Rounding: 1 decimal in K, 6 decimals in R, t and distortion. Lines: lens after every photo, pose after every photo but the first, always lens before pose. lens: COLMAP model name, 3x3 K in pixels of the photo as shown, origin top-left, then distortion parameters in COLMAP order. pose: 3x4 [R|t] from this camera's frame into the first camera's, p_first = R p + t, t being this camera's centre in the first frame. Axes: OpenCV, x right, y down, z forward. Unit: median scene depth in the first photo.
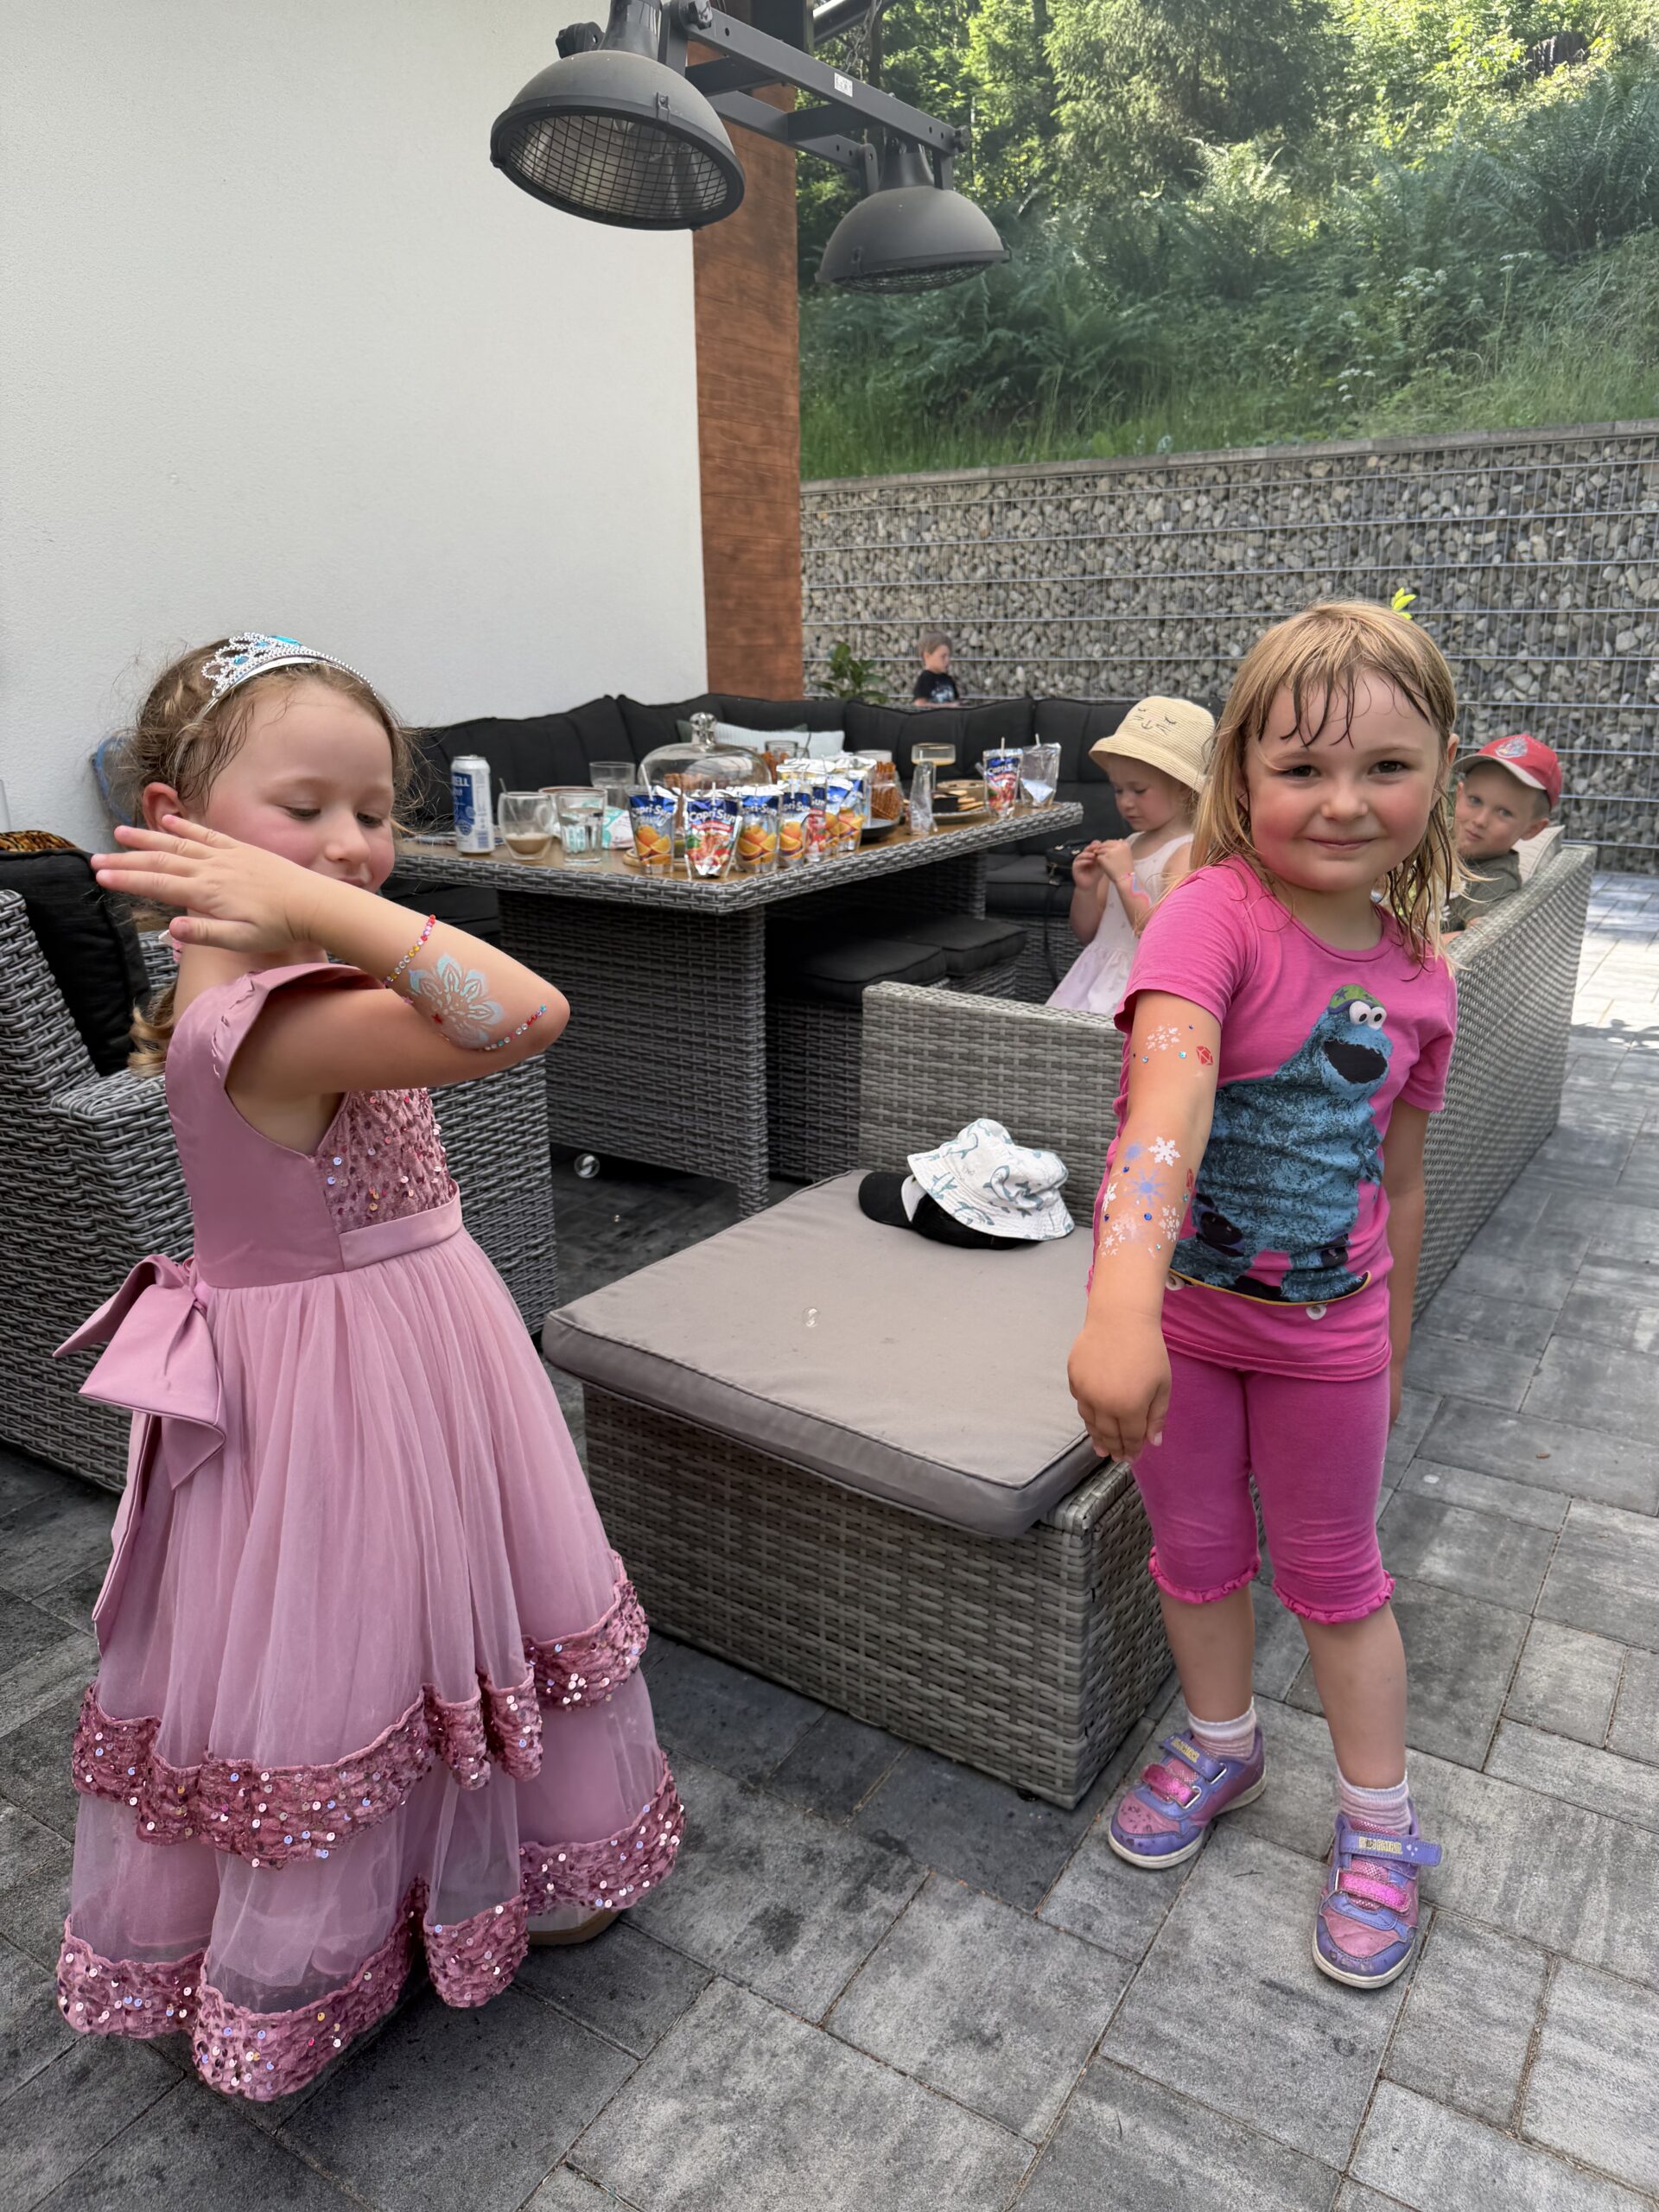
lens RADIAL K [[1565.7, 0, 822.0], [0, 1565.7, 1144.4], [0, 0, 1]] dist [0.054021, -0.090382]
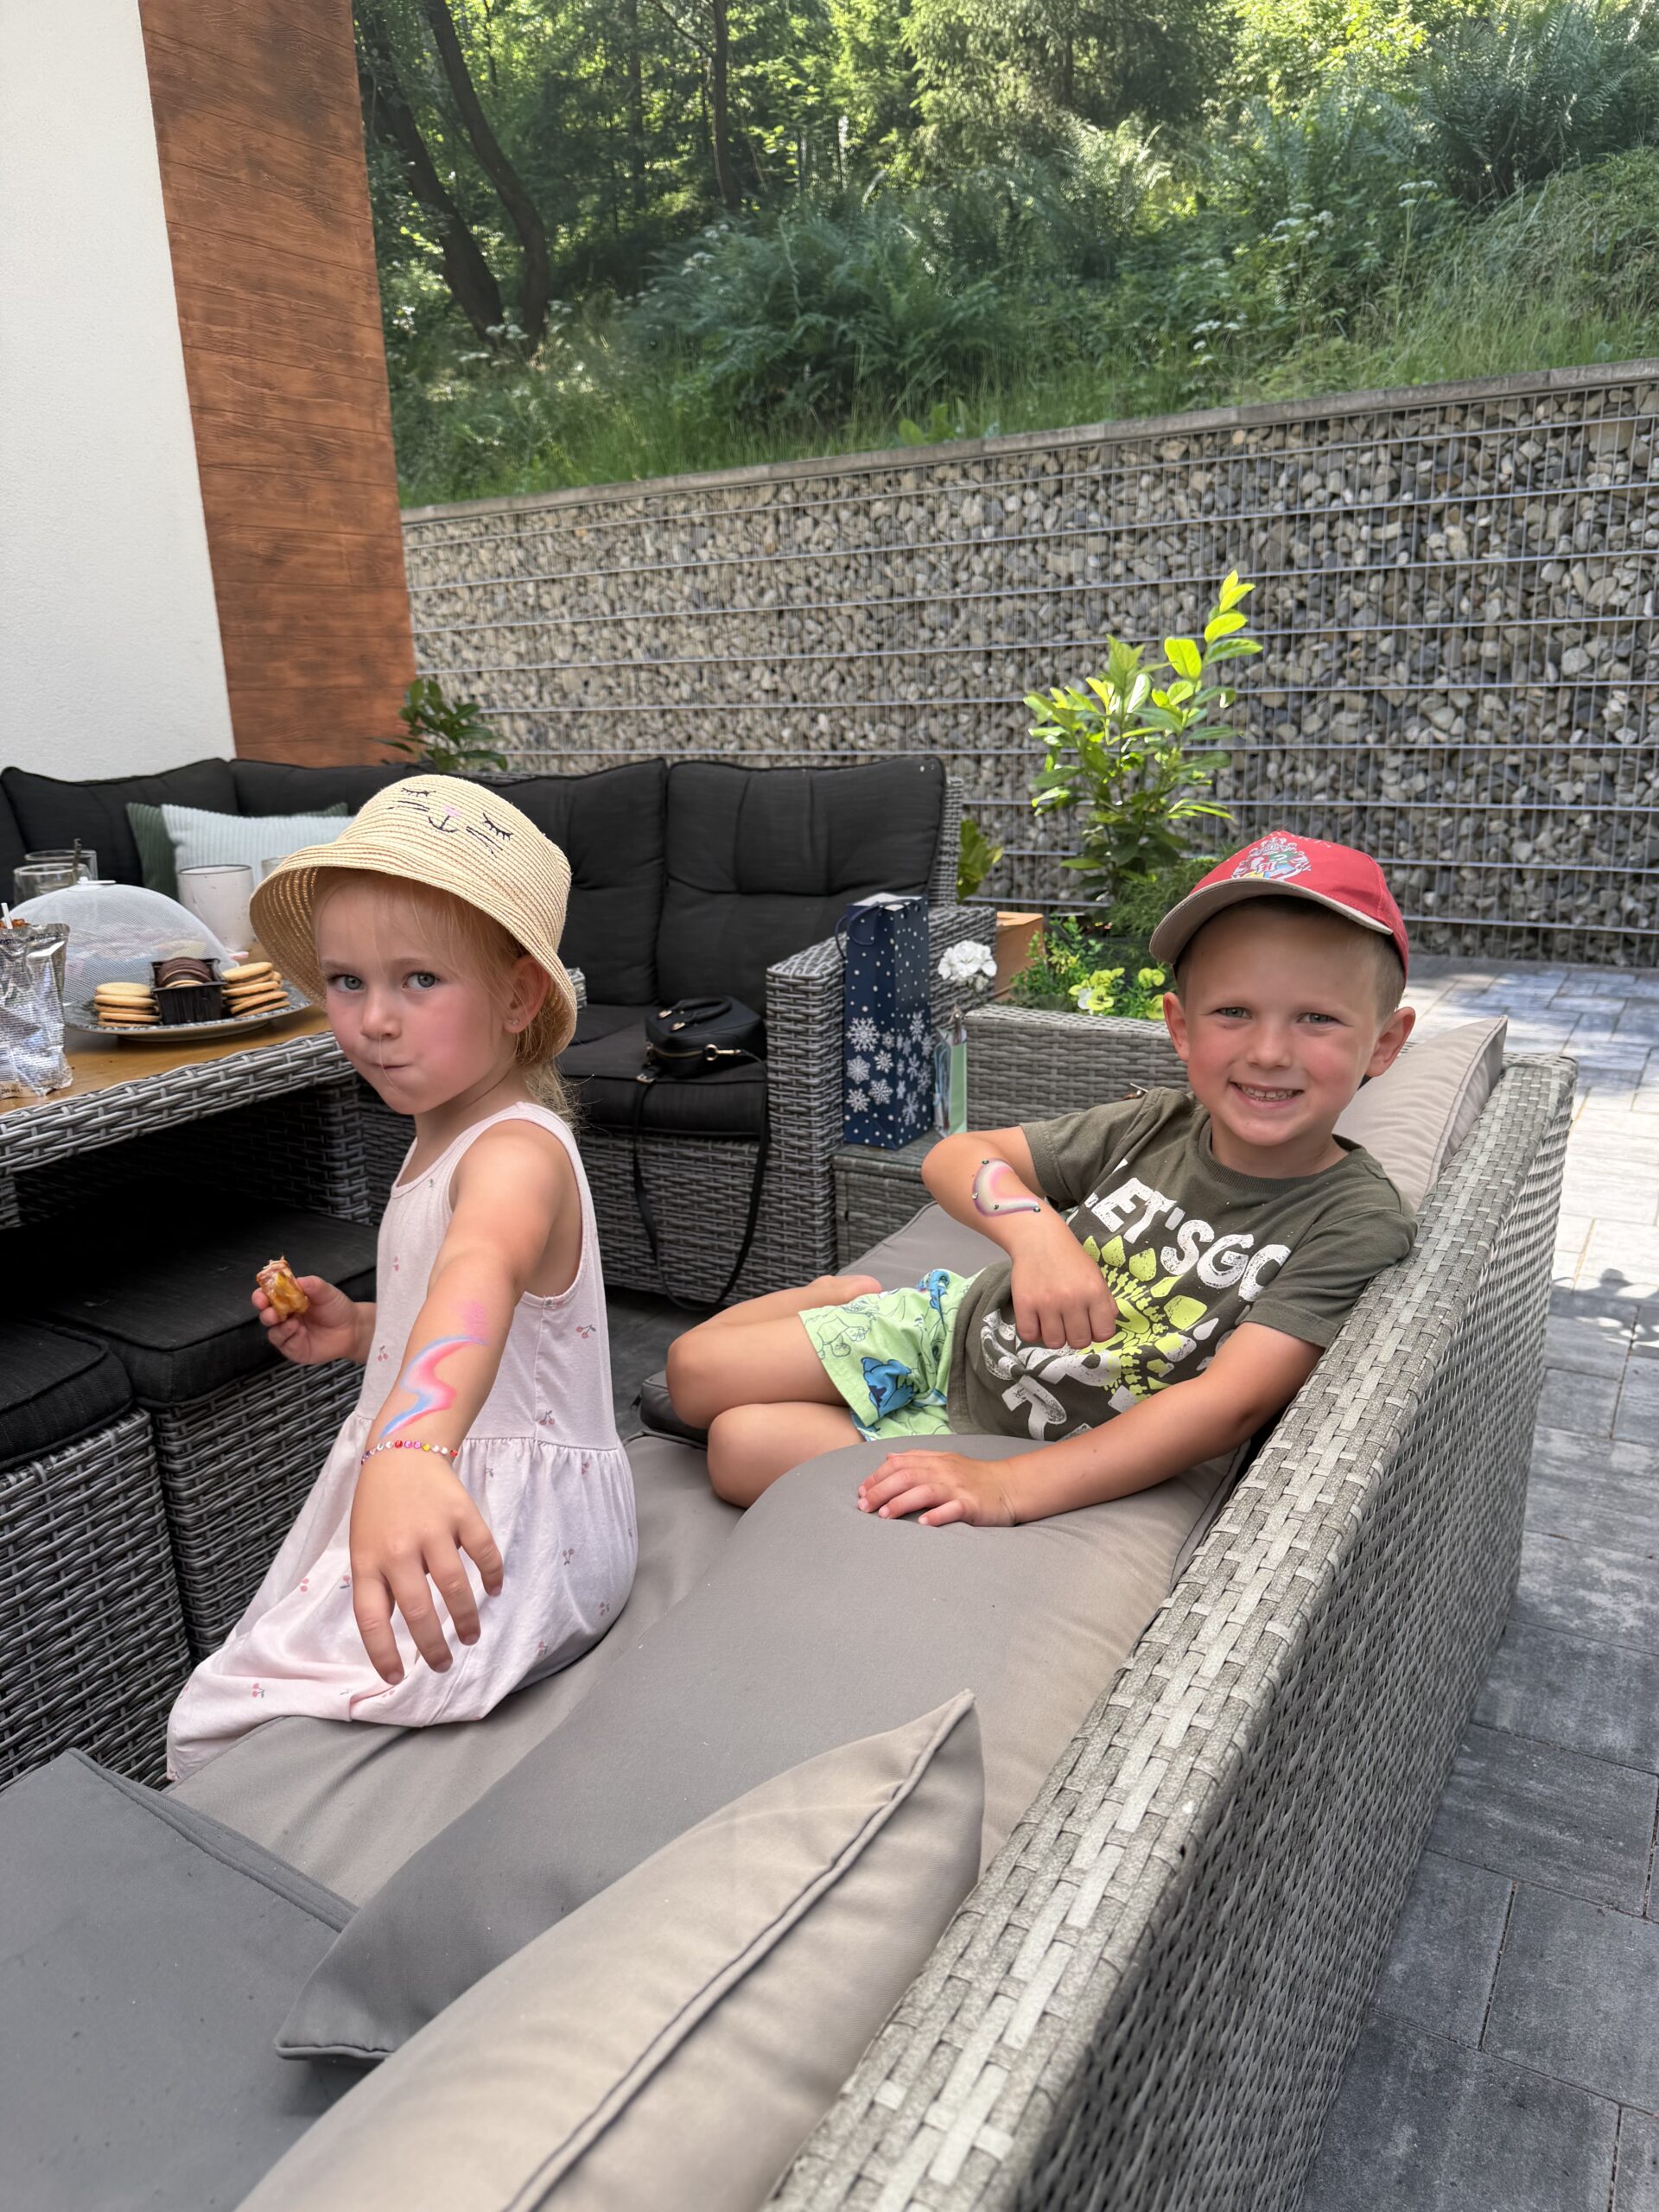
lens RADIAL K [[1566.6, 0, 821.1], [0, 1566.6, 1159.2], [0, 0, 1]] dist [0.117594, -0.198670]
pose [[0.999136, -0.029945, 0.028802, 0.106654], [0.030597, 0.999279, -0.022492, -0.066403], [-0.028108, 0.023353, 0.999332, 0.225608]]
